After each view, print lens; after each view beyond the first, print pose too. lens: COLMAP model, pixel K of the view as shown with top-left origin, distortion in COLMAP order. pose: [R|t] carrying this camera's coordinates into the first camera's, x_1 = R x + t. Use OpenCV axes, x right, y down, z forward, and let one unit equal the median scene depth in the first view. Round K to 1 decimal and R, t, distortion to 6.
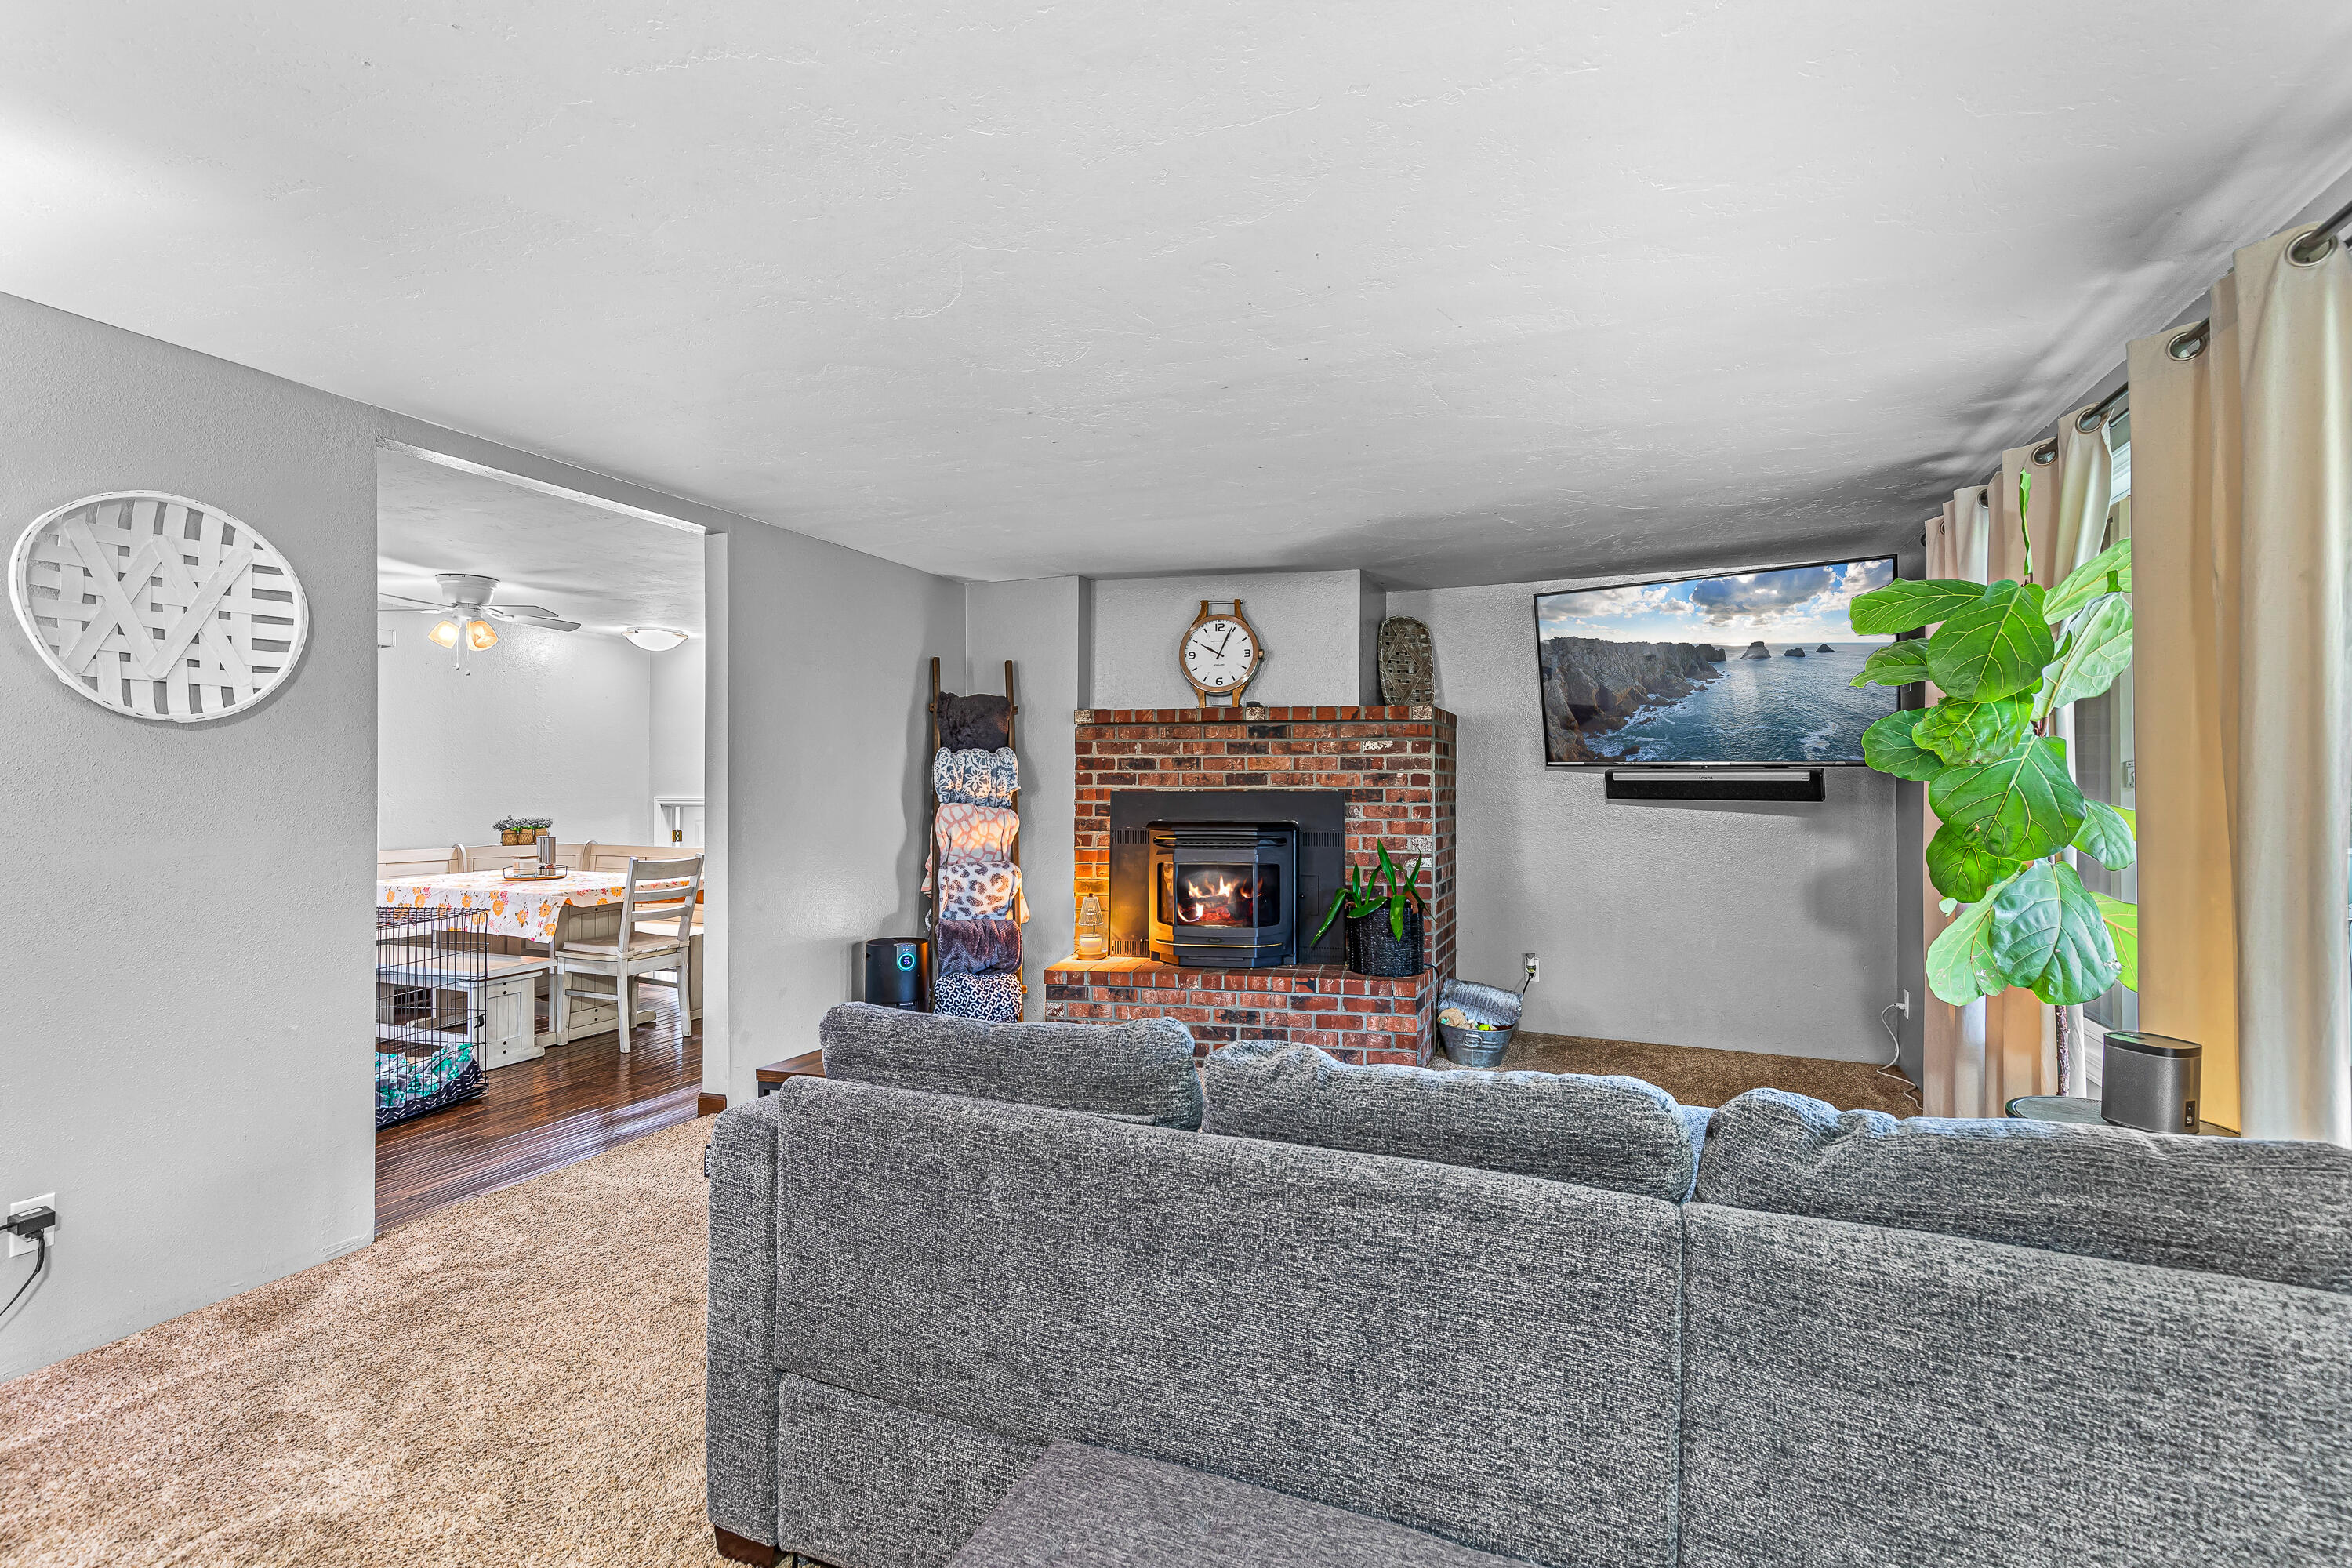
lens RADIAL K [[1068.7, 0, 1162.5], [0, 1068.7, 782.3], [0, 0, 1]] dist [0.011329, -0.001235]
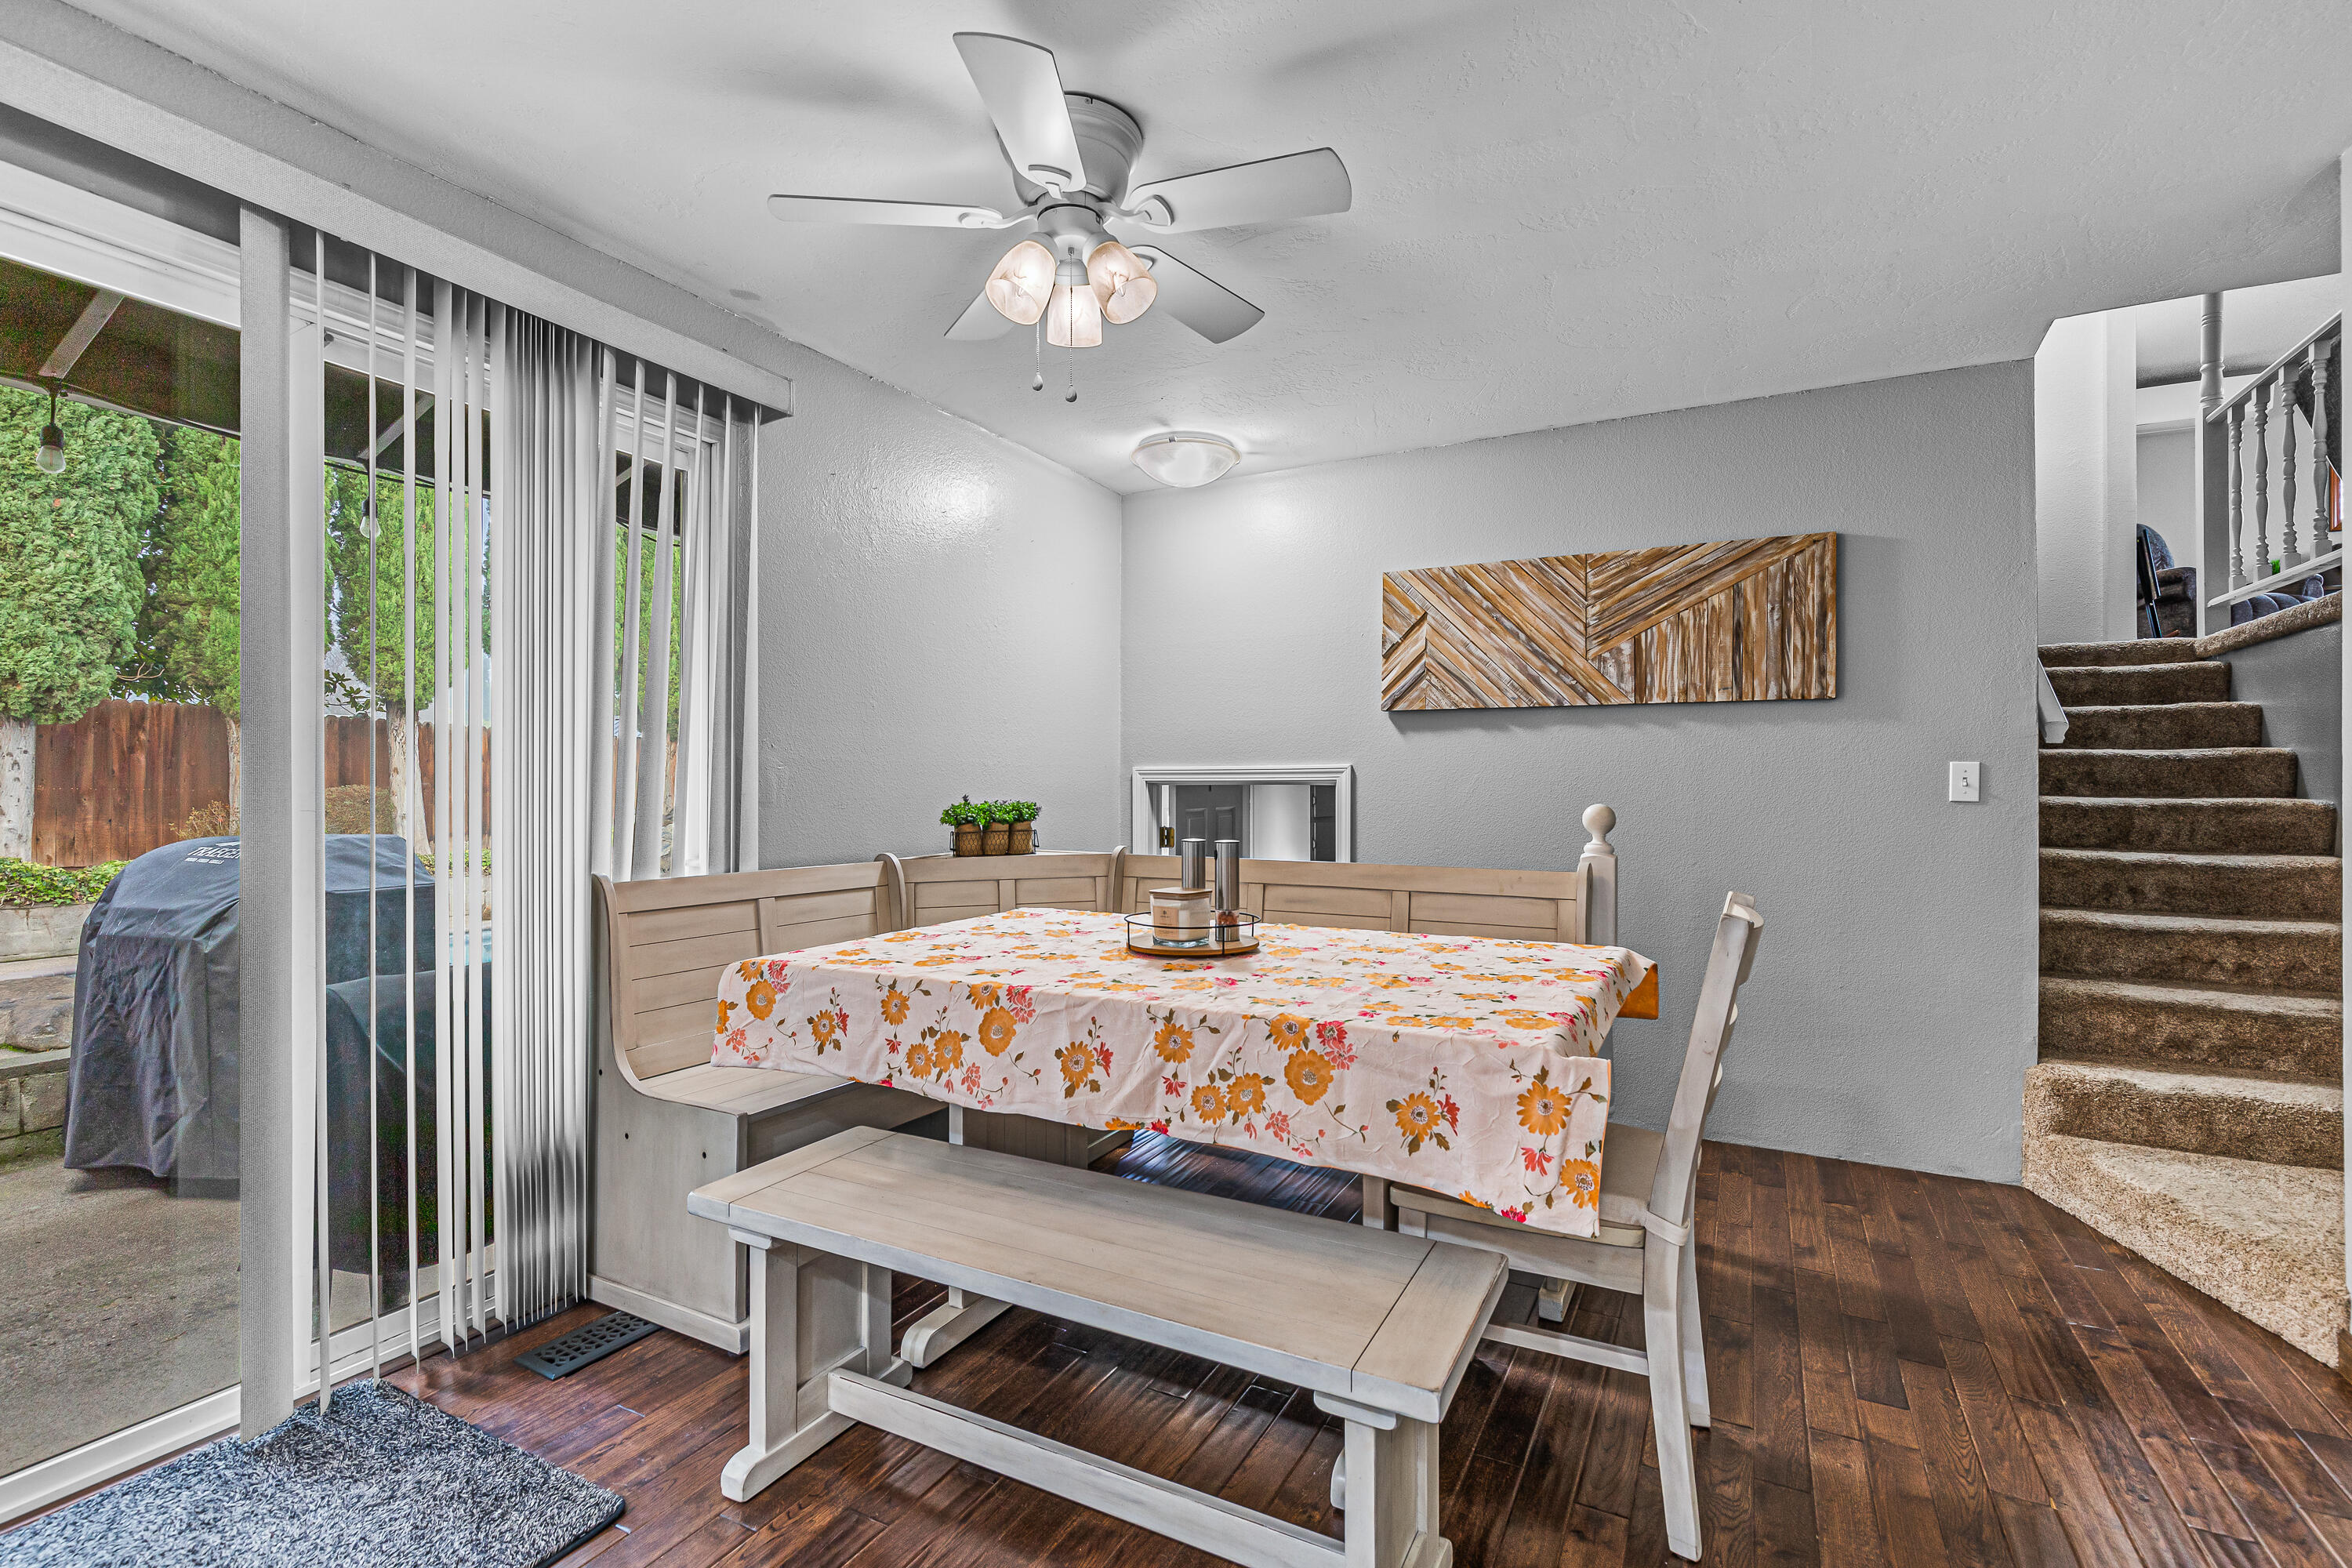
lens RADIAL K [[1068.7, 0, 1176.9], [0, 1068.7, 785.8], [0, 0, 1]] dist [0.011329, -0.001235]
pose [[0.996355, 0.005366, -0.085134, -0.473143], [-0.005534, 0.999983, -0.001744, 0.027120], [0.085123, 0.002209, 0.996368, 0.522490]]
